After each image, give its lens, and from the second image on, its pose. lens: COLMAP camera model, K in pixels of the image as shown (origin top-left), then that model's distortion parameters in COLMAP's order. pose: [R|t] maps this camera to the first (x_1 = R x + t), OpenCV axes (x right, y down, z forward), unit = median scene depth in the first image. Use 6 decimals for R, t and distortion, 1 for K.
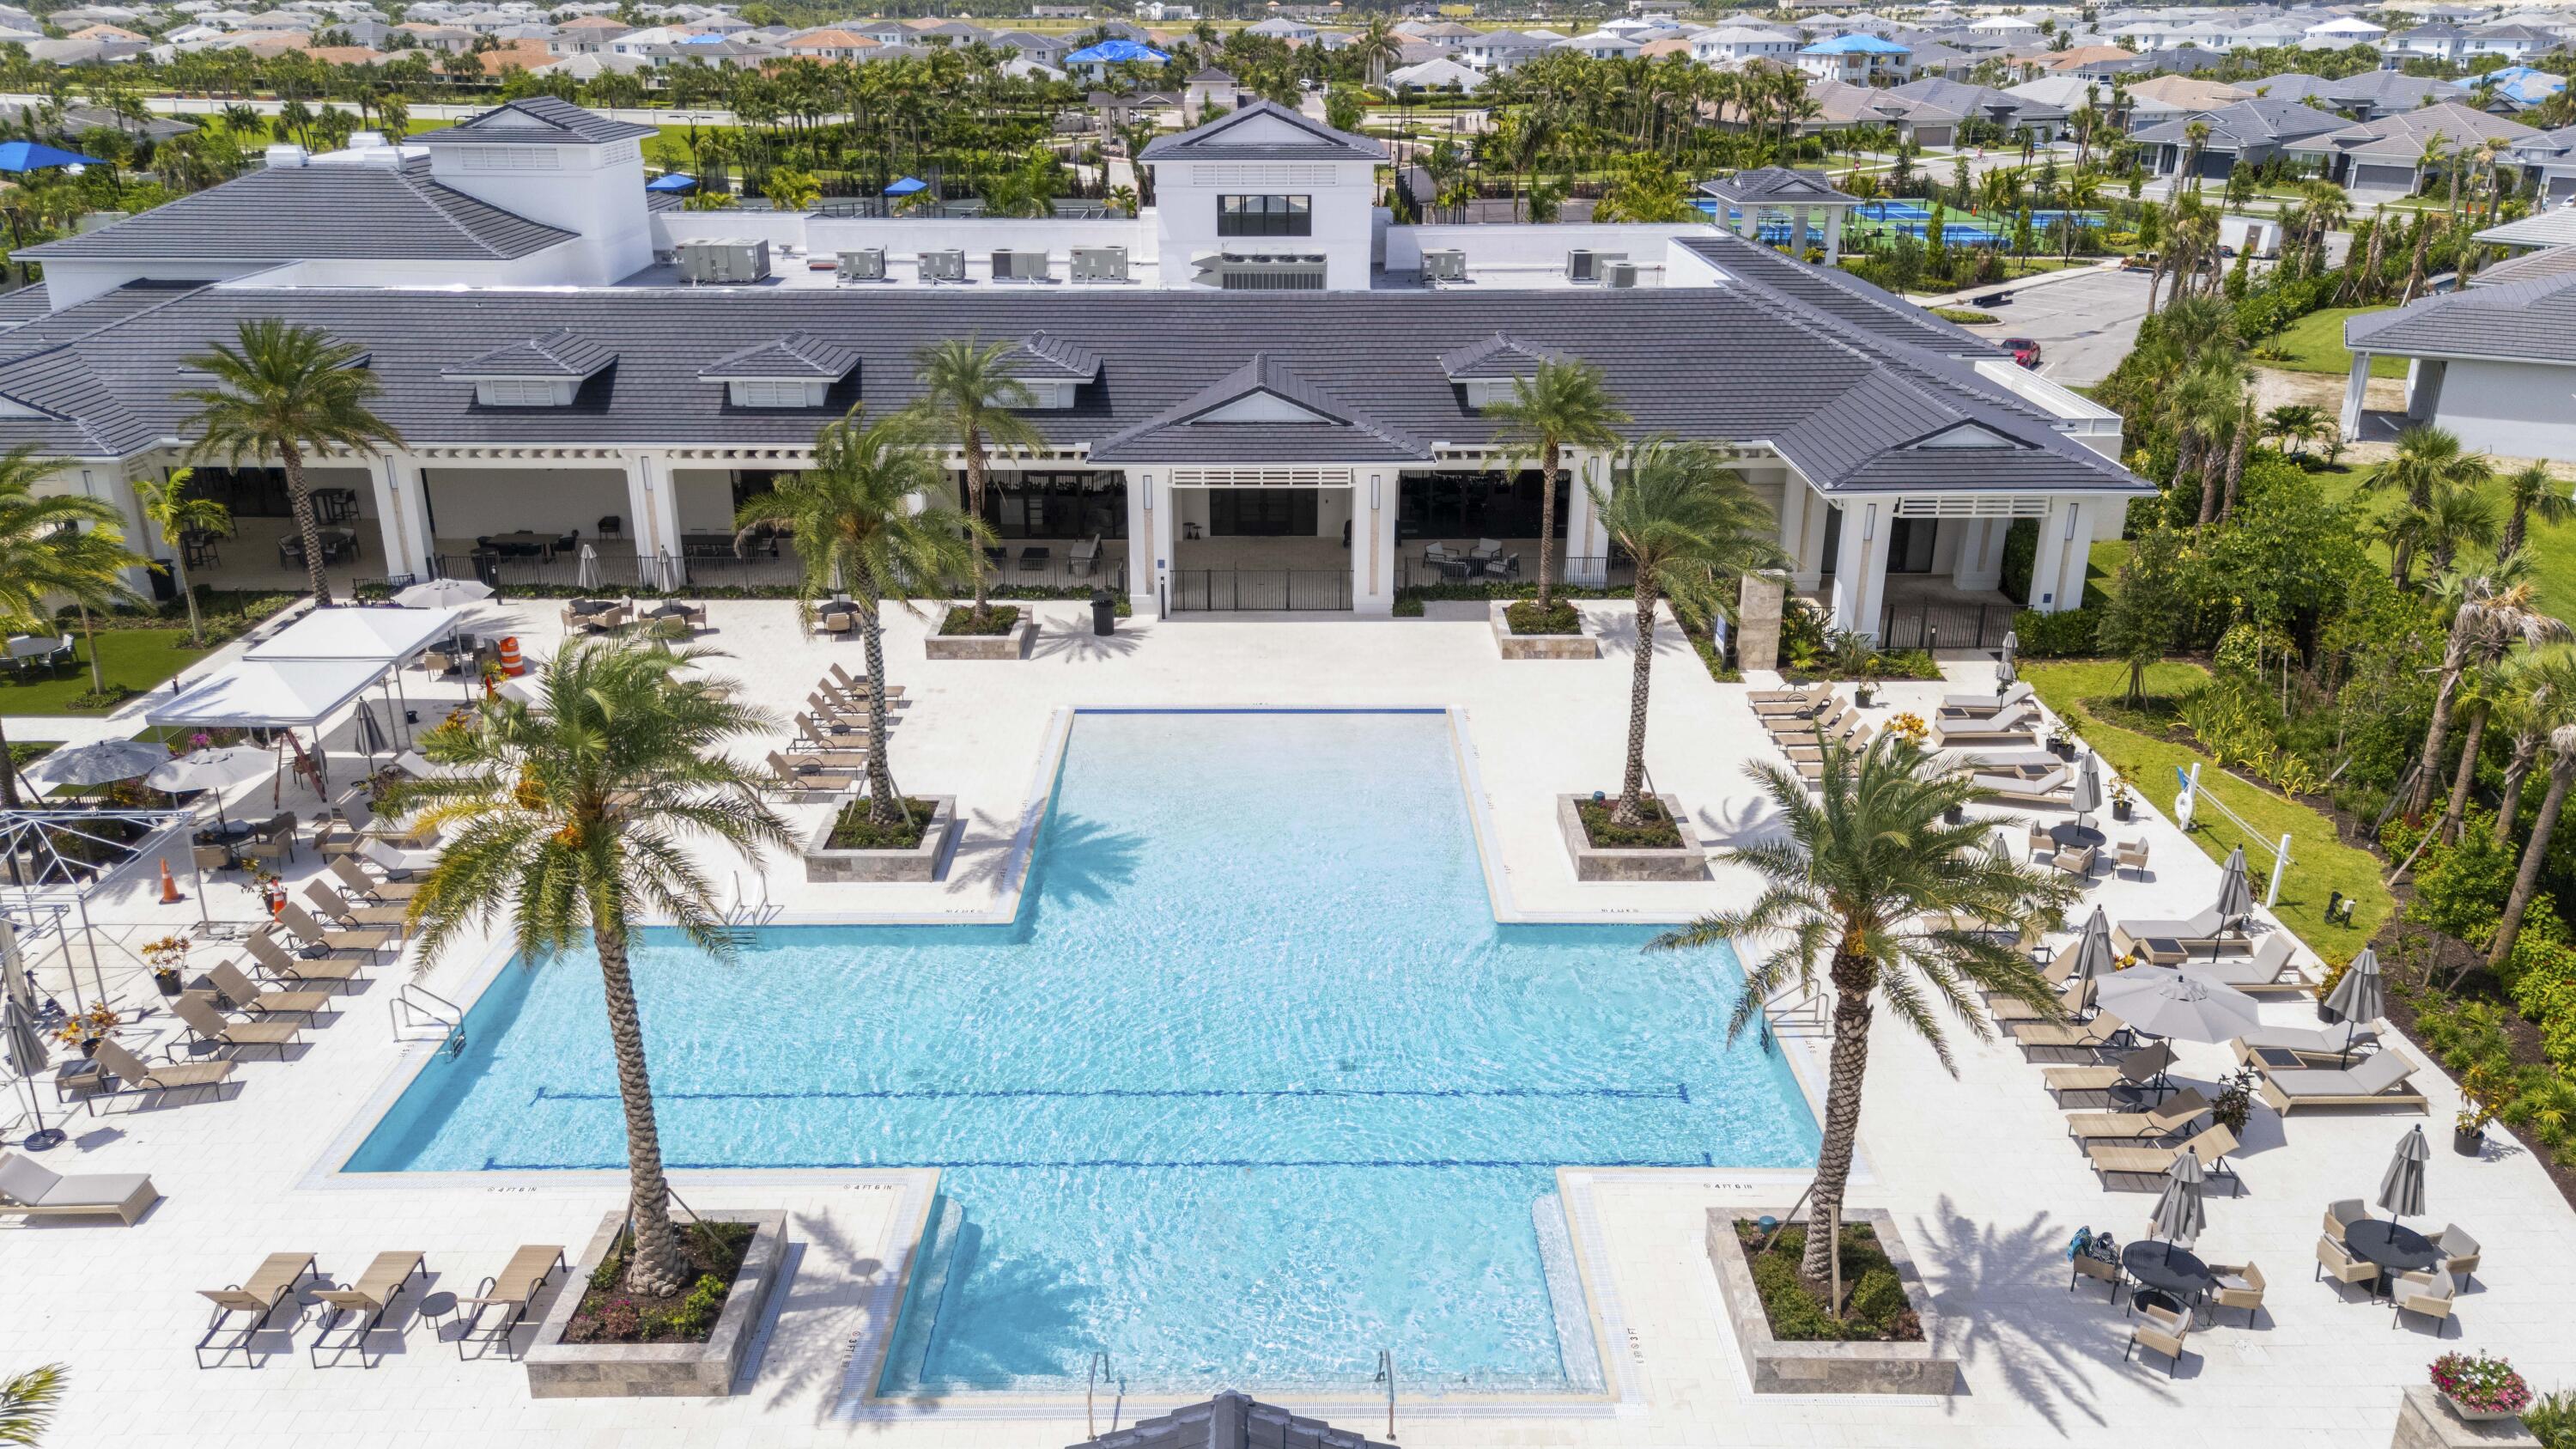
lens RADIAL K [[1890.1, 0, 1288.0], [0, 1890.1, 724.5], [0, 0, 1]] dist [0.069737, -0.072650]
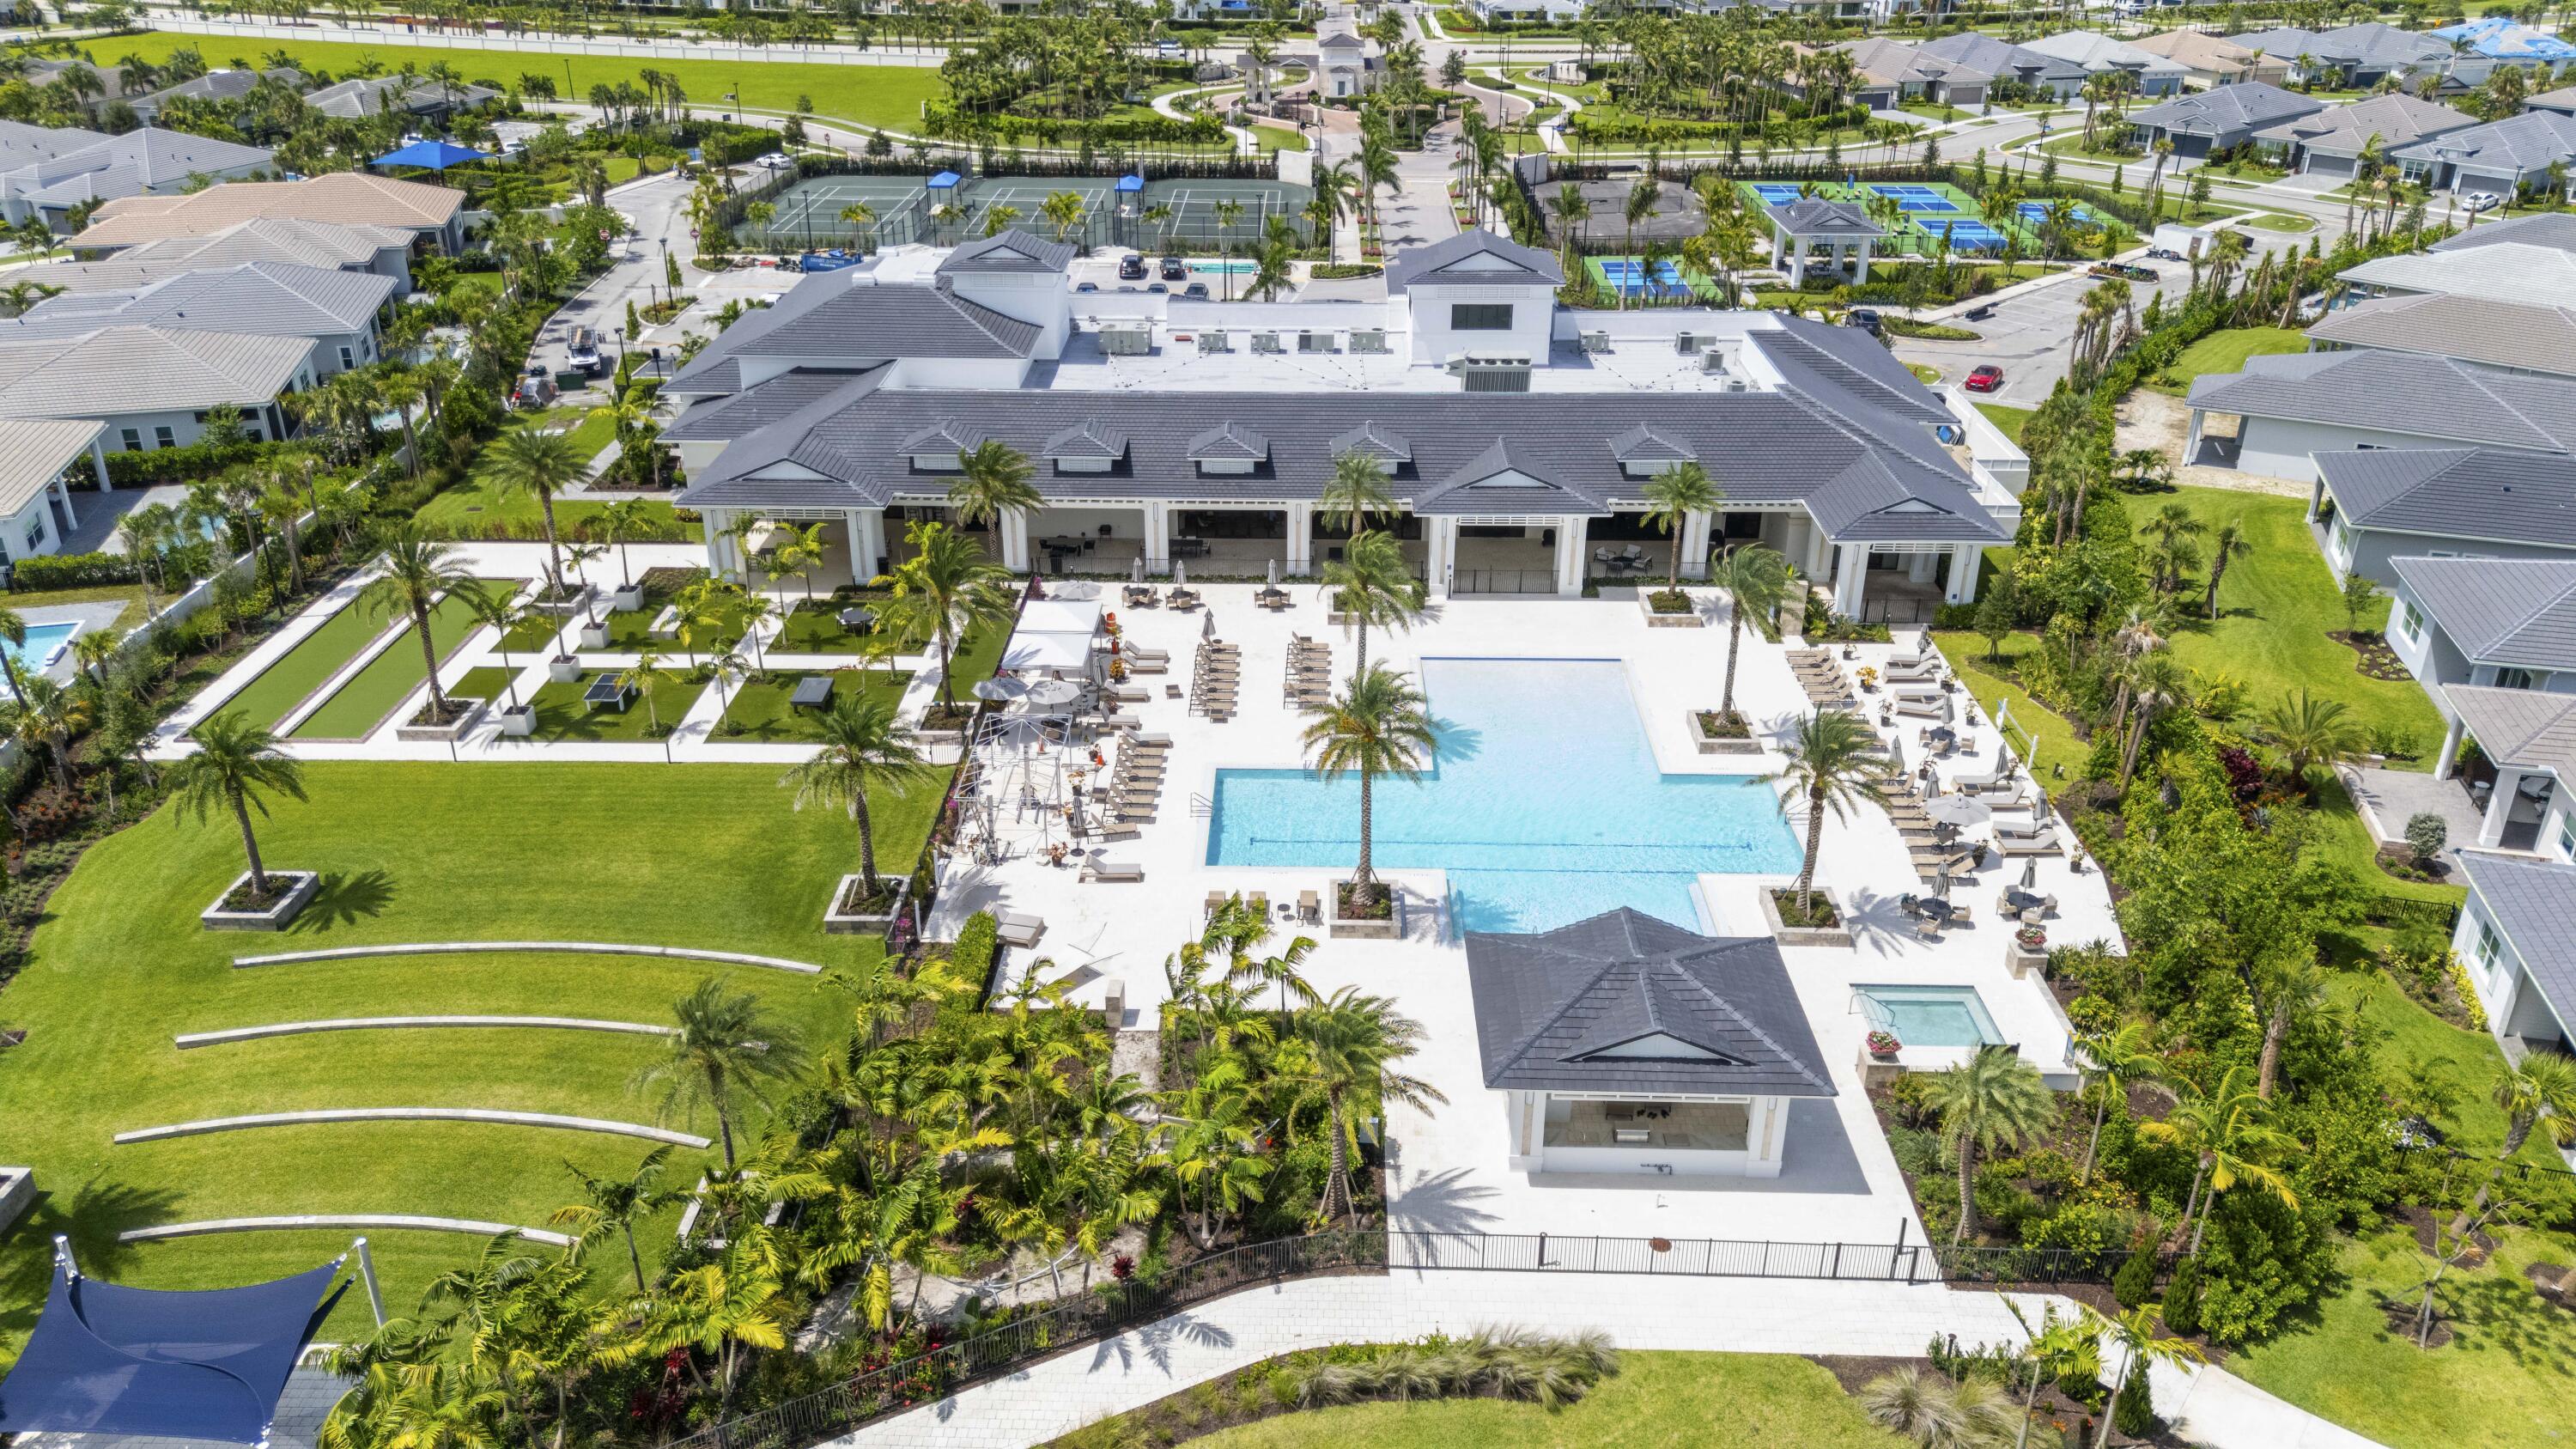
lens RADIAL K [[1890.1, 0, 1288.0], [0, 1890.1, 724.5], [0, 0, 1]] dist [0.069737, -0.072650]
pose [[0.999747, 0.011223, -0.019472, -0.185973], [-0.009595, 0.996606, 0.081758, -0.083221], [0.020324, -0.081551, 0.996462, -0.780066]]
